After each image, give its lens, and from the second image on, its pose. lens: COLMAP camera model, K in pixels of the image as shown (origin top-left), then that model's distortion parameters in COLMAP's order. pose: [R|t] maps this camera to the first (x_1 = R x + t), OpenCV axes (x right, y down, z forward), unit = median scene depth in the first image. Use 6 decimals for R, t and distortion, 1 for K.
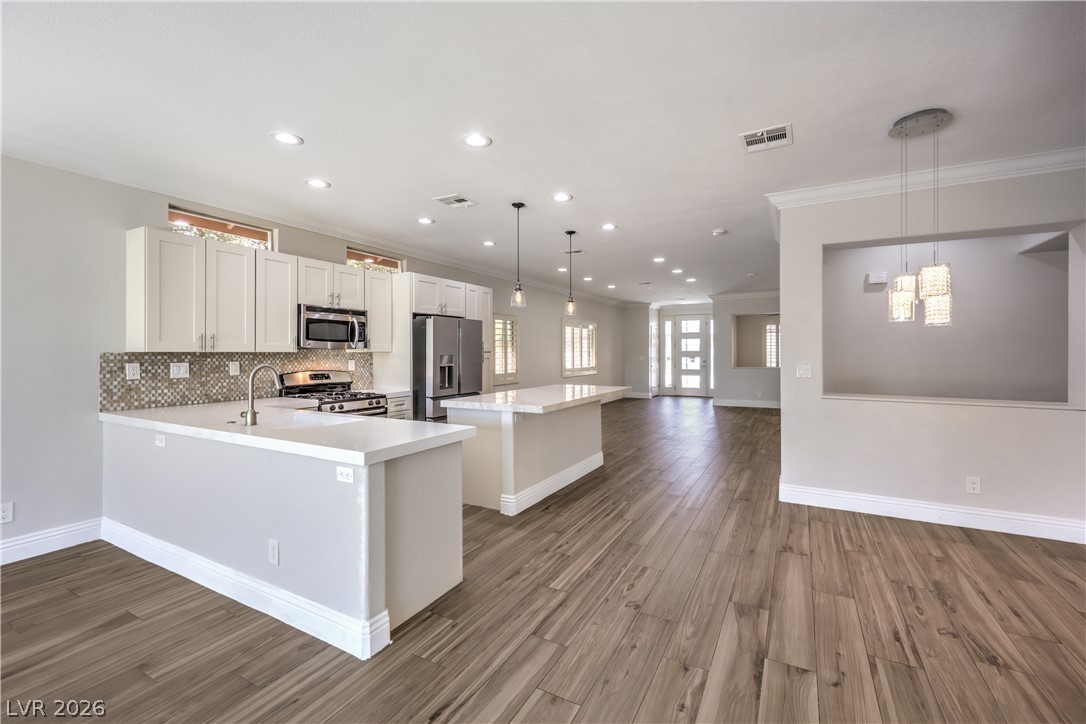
lens RADIAL K [[450.1, 0, 558.3], [0, 450.1, 351.5], [0, 0, 1]] dist [0.003175, 0.000097]
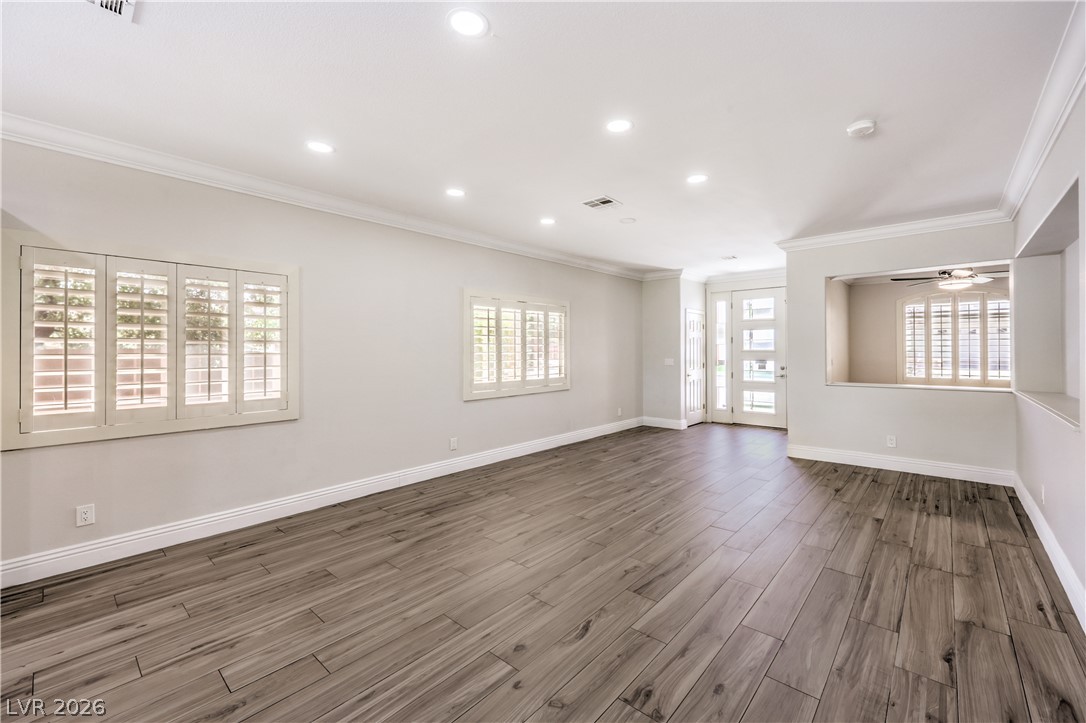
lens RADIAL K [[443.8, 0, 558.1], [0, 443.8, 350.3], [0, 0, 1]] dist [0.001718, 0.000062]
pose [[0.974102, 0.000048, -0.226109, 0.667546], [0.000109, 1.000000, 0.000681, -0.005634], [0.226109, -0.000688, 0.974102, 1.460798]]
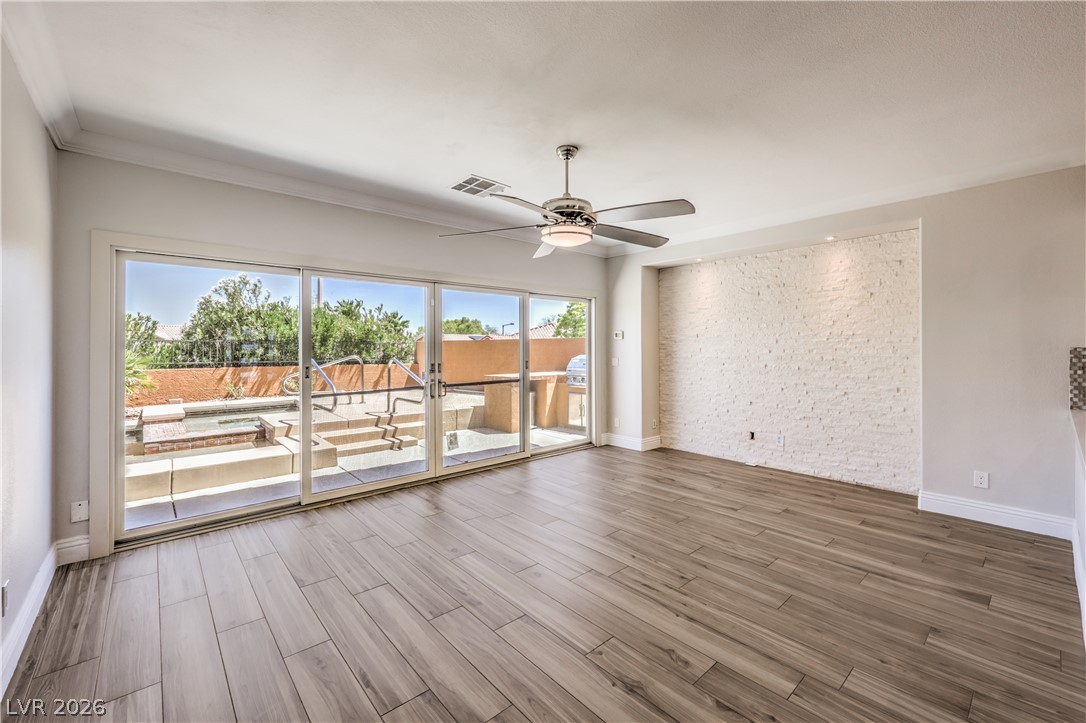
lens RADIAL K [[446.9, 0, 553.5], [0, 446.9, 345.6], [0, 0, 1]] dist [-0.004470, -0.000366]
pose [[-0.342466, 0.000446, -0.939530, 0.242749], [0.004783, 0.999988, -0.001269, -0.005183], [0.939518, -0.004929, -0.342464, 0.276054]]
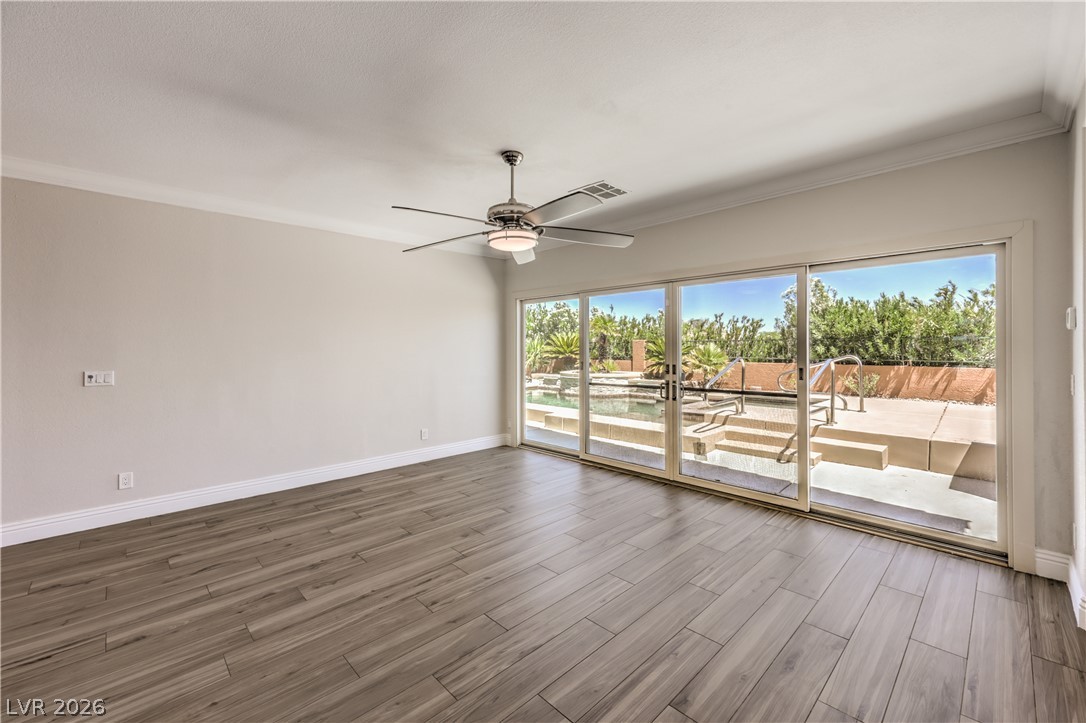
lens RADIAL K [[446.9, 0, 553.5], [0, 446.9, 345.6], [0, 0, 1]] dist [-0.004470, -0.000366]
pose [[-0.953952, 0.008924, 0.299825, -0.947098], [0.008782, 0.999960, -0.001819, -0.011623], [-0.299829, 0.000898, -0.953992, 0.837132]]
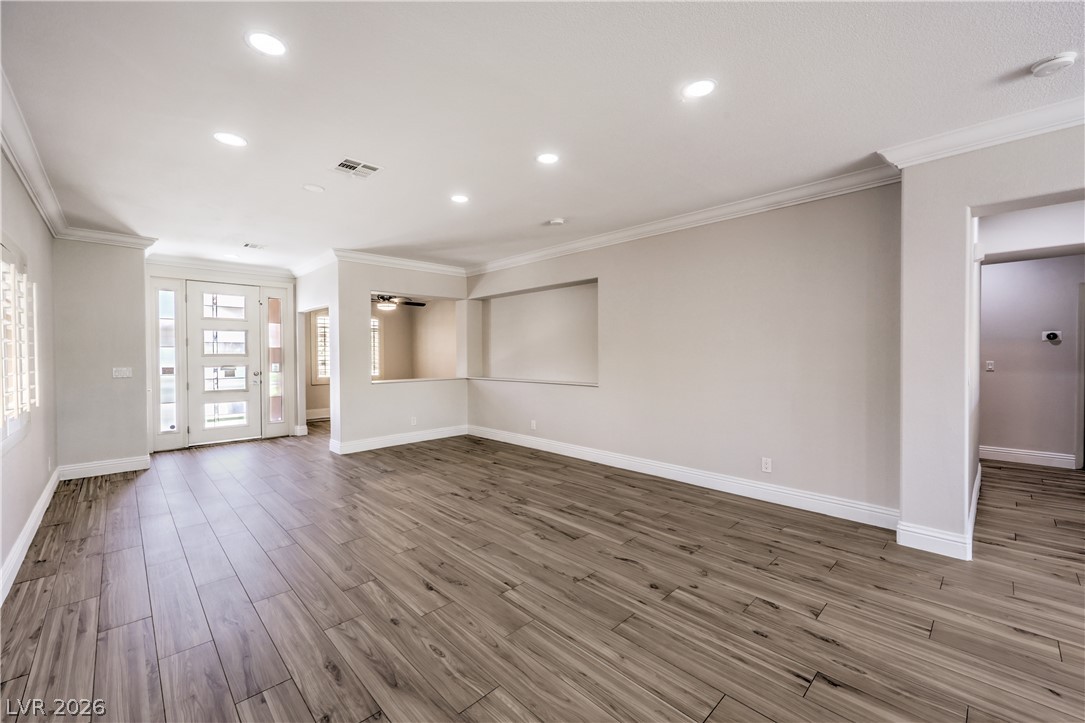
lens RADIAL K [[440.6, 0, 543.9], [0, 440.6, 357.7], [0, 0, 1]] dist [0.000094, -0.000093]
pose [[0.310441, -0.008512, 0.950554, -0.276058], [0.004099, 0.999963, 0.007616, 0.001547], [-0.950584, 0.001532, 0.310465, 1.972858]]
